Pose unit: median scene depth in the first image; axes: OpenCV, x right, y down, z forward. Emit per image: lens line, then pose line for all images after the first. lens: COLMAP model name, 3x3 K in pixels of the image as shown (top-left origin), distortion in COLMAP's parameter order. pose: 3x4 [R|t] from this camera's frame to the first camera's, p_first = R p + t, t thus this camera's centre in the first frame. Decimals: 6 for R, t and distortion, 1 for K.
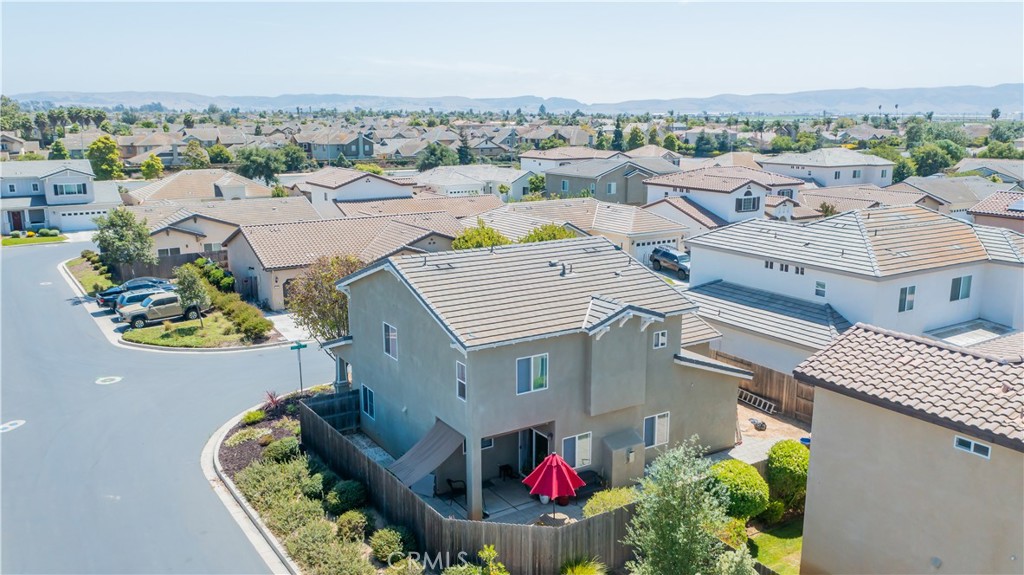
lens RADIAL K [[808.9, 0, 512.0], [0, 808.9, 287.5], [0, 0, 1]] dist [-0.010480, 0.005039]
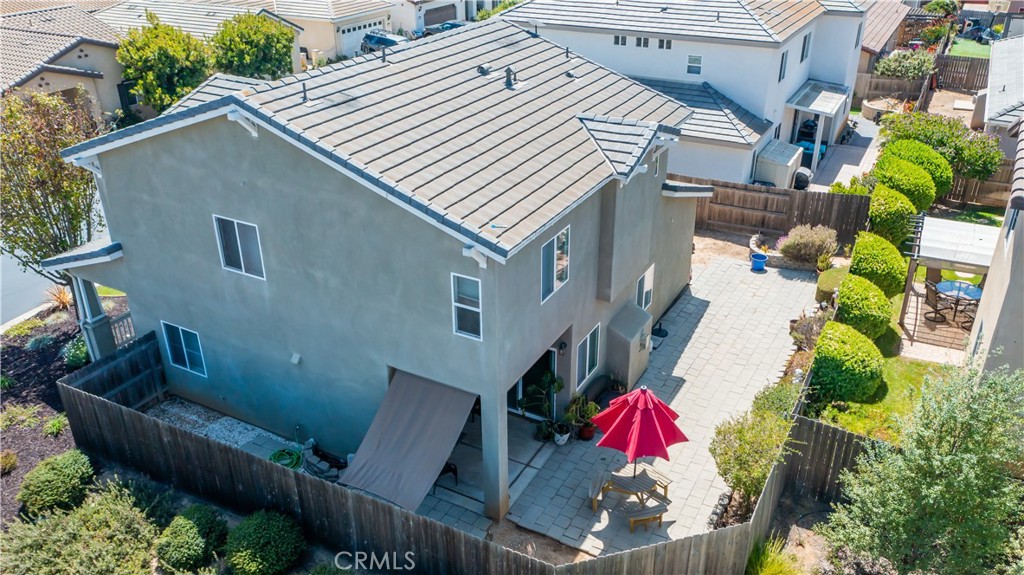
lens RADIAL K [[808.9, 0, 512.0], [0, 808.9, 287.5], [0, 0, 1]] dist [-0.010480, 0.005039]
pose [[0.875225, -0.225209, 0.428092, -0.225591], [0.108260, 0.953755, 0.280412, -0.040851], [-0.471446, -0.199079, 0.859131, 0.429784]]
